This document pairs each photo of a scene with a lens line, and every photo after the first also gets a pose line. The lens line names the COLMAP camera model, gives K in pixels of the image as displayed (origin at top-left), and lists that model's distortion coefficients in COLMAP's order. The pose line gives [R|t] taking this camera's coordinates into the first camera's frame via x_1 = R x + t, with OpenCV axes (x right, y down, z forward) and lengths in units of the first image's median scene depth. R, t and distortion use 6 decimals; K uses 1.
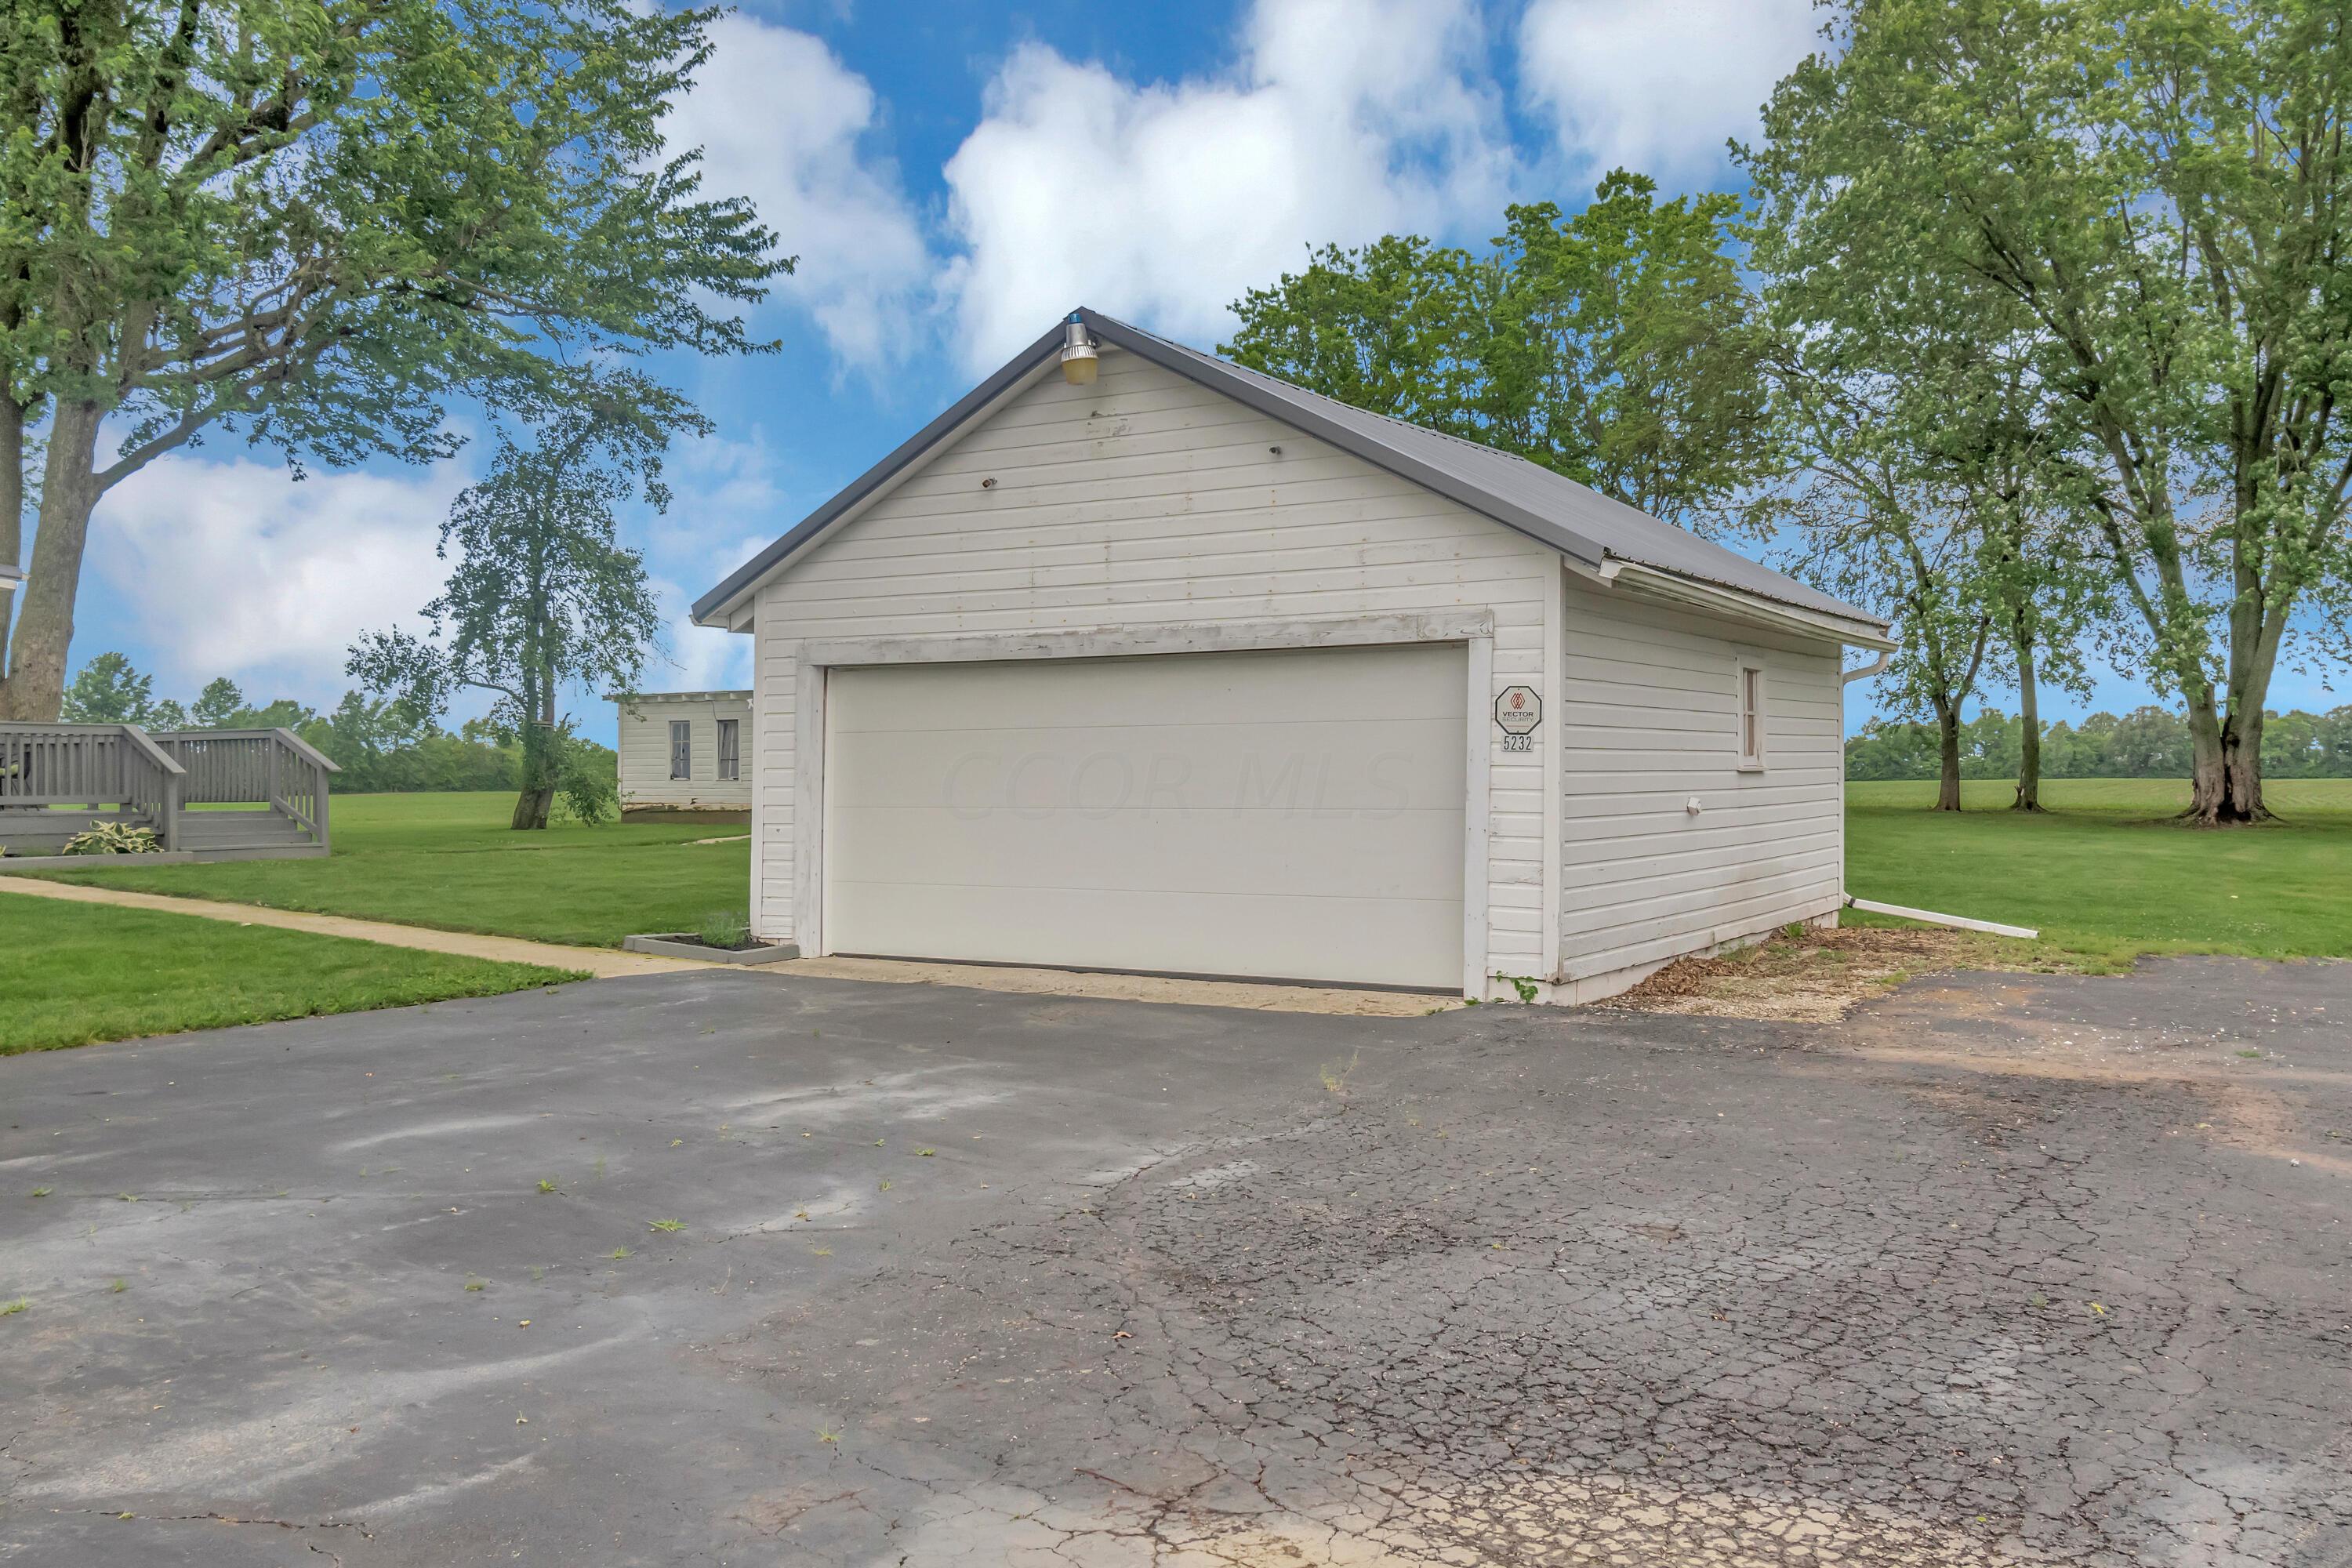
lens RADIAL K [[2056.0, 0, 1173.3], [0, 2056.0, 781.9], [0, 0, 1]] dist [0.004682, -0.002434]
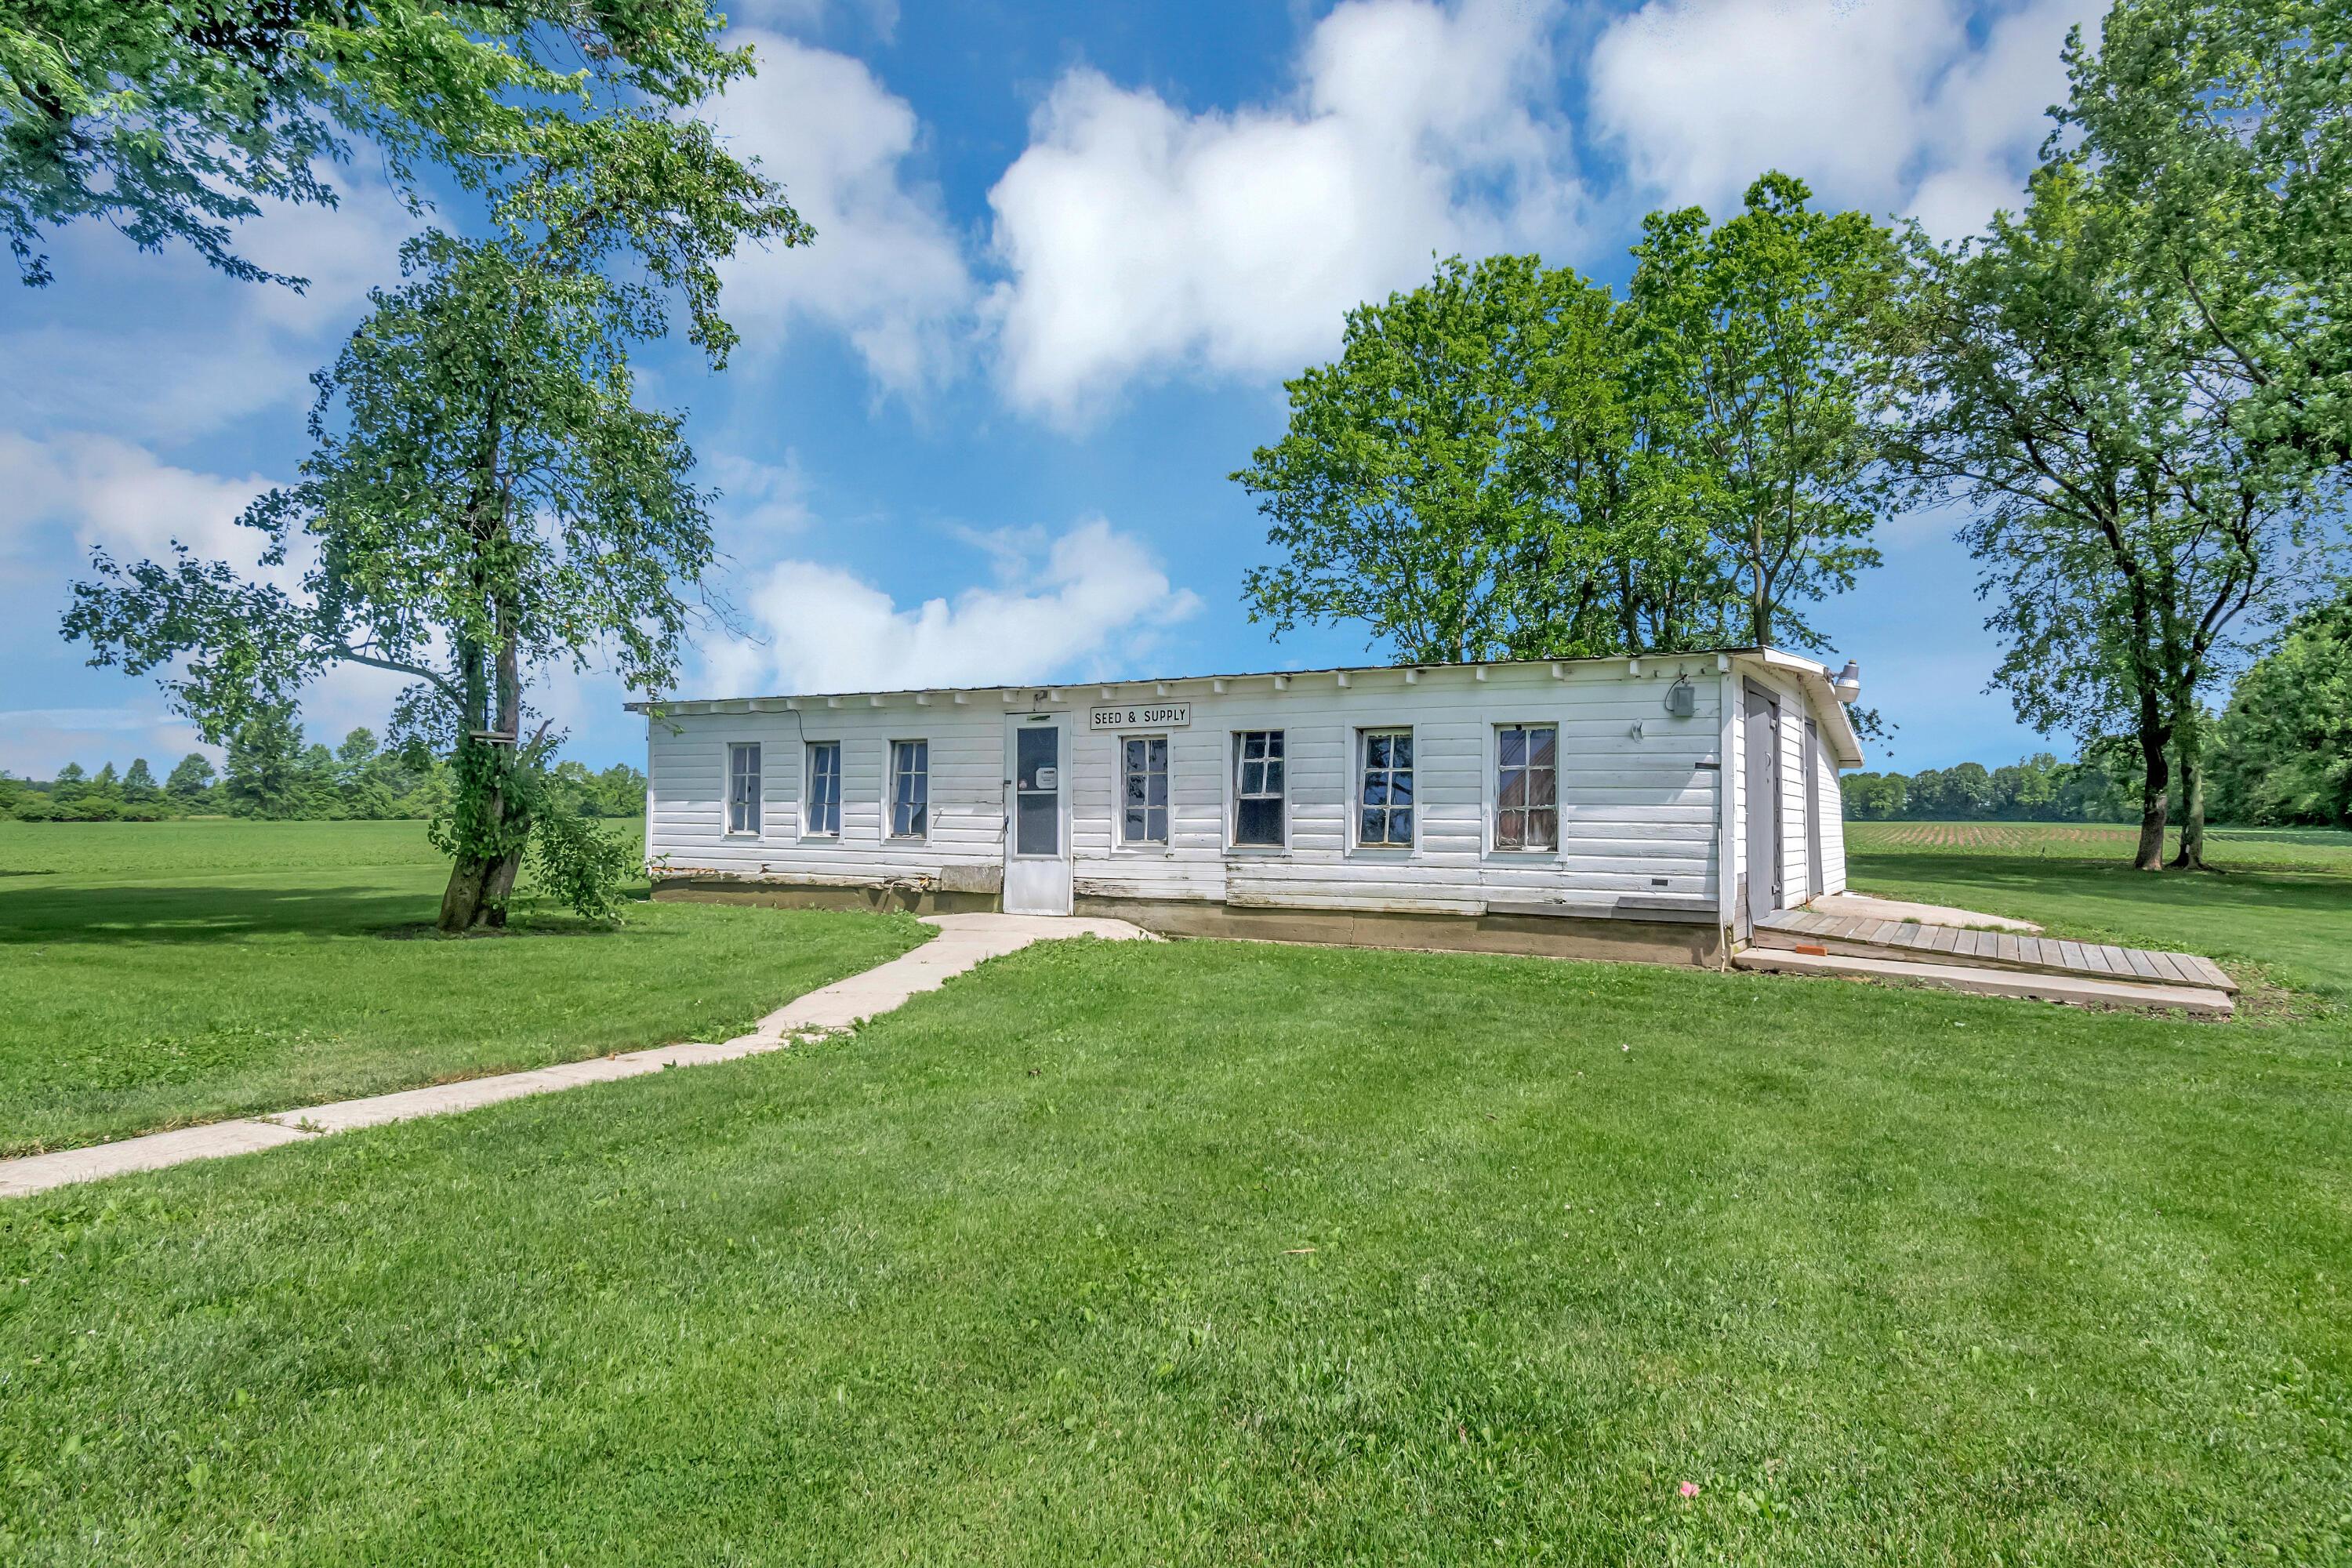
lens RADIAL K [[1382.1, 0, 1180.6], [0, 1382.1, 803.8], [0, 0, 1]] dist [-0.037233, 0.000519]
pose [[0.994131, 0.003657, 0.108120, -0.093917], [-0.003624, 0.999993, -0.000505, -0.006473], [-0.108121, 0.000110, 0.994138, 0.352698]]
